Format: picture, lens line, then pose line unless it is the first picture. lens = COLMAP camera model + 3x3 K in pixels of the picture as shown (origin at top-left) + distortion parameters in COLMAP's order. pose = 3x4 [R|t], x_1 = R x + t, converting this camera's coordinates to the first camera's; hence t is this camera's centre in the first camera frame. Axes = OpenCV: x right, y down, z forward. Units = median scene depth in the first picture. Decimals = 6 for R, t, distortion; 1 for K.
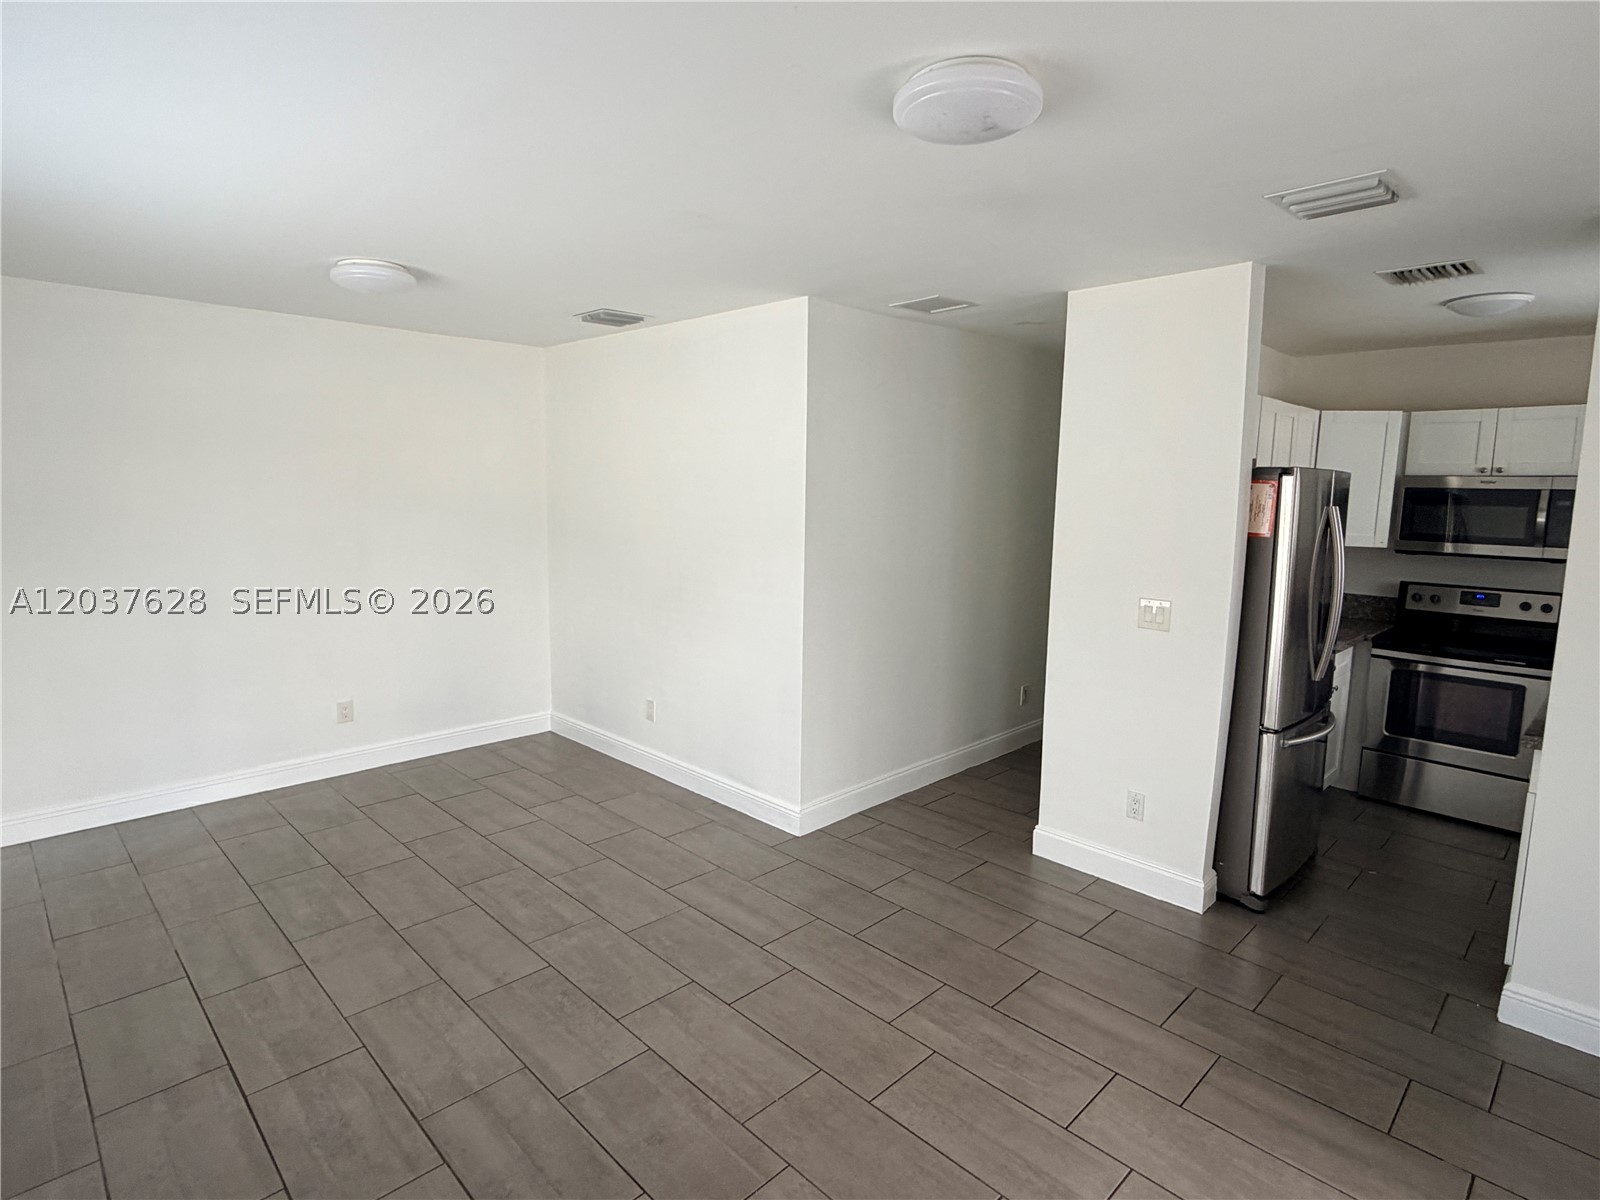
lens RADIAL K [[850.3, 0, 796.1], [0, 850.3, 592.6], [0, 0, 1]] dist [0.001122, 0.000718]
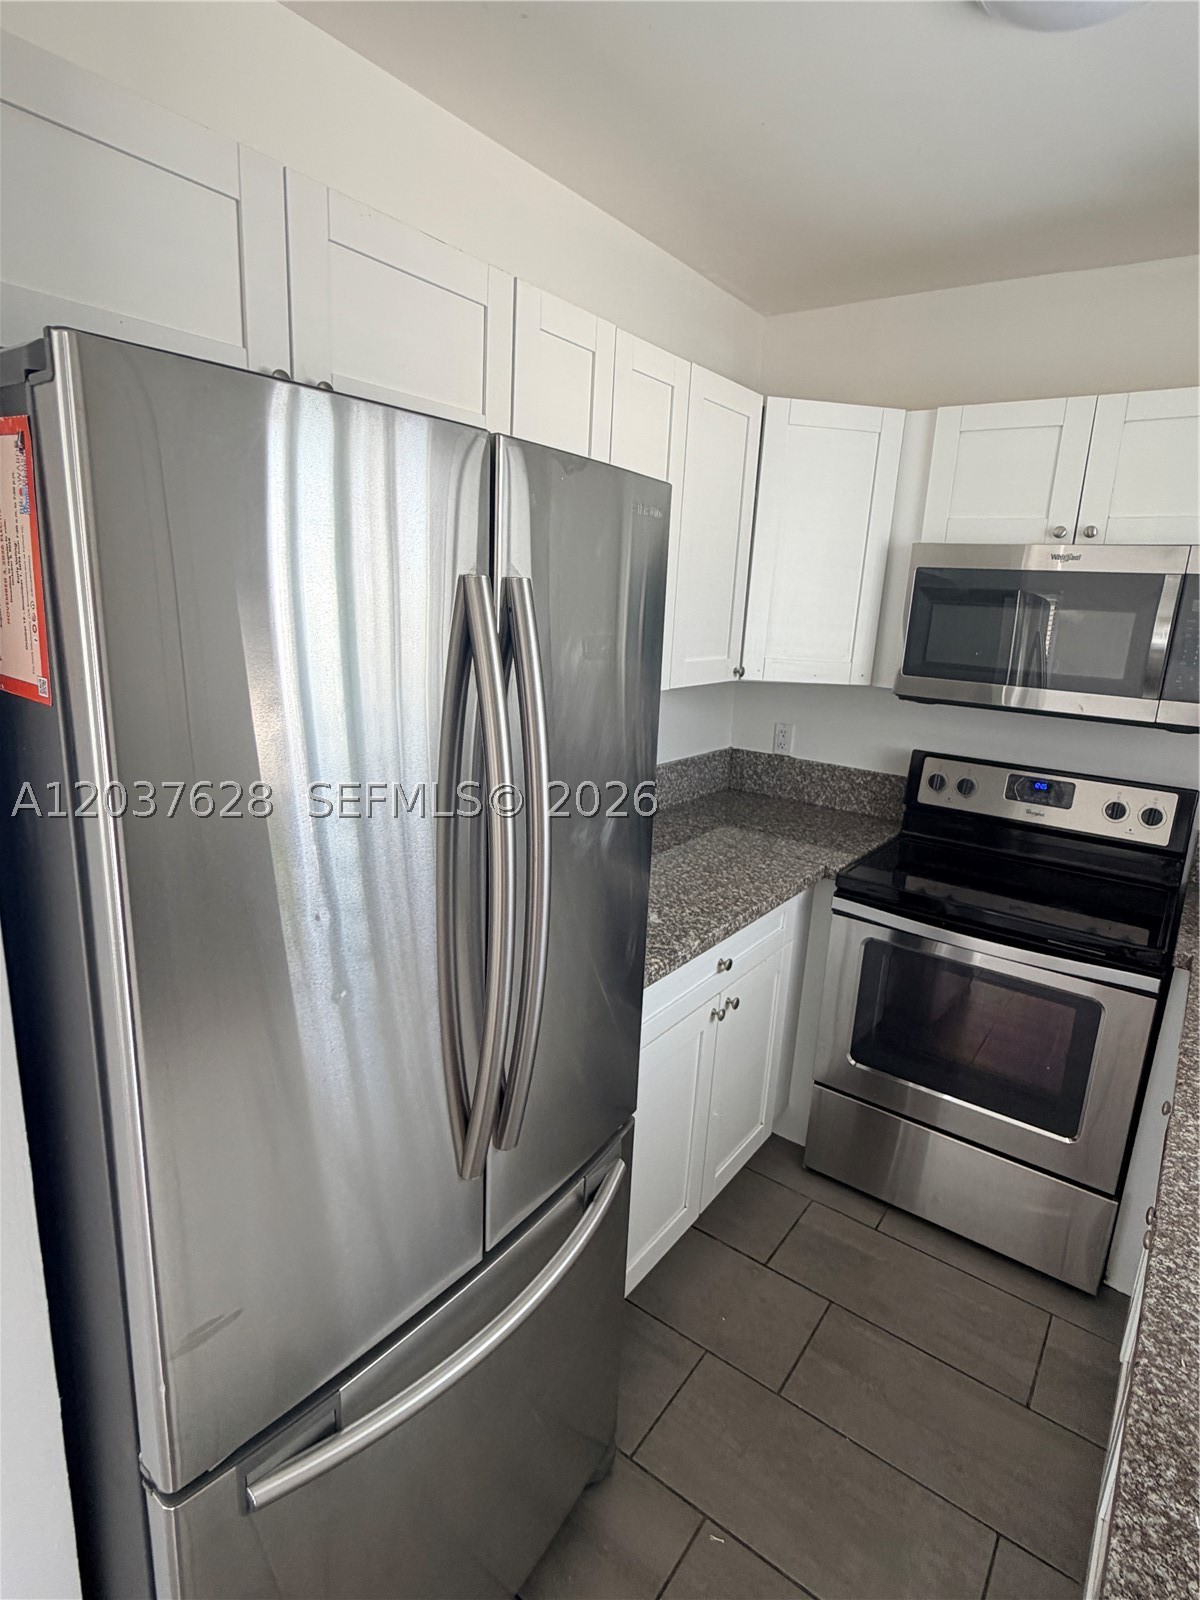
lens RADIAL K [[850.3, 0, 599.3], [0, 850.3, 795.4], [0, 0, 1]] dist [0.001122, 0.000718]
pose [[0.987067, -0.009044, 0.160052, 0.496222], [-0.009726, 0.993189, 0.116104, -0.052480], [-0.160012, -0.116159, 0.980257, 0.581584]]
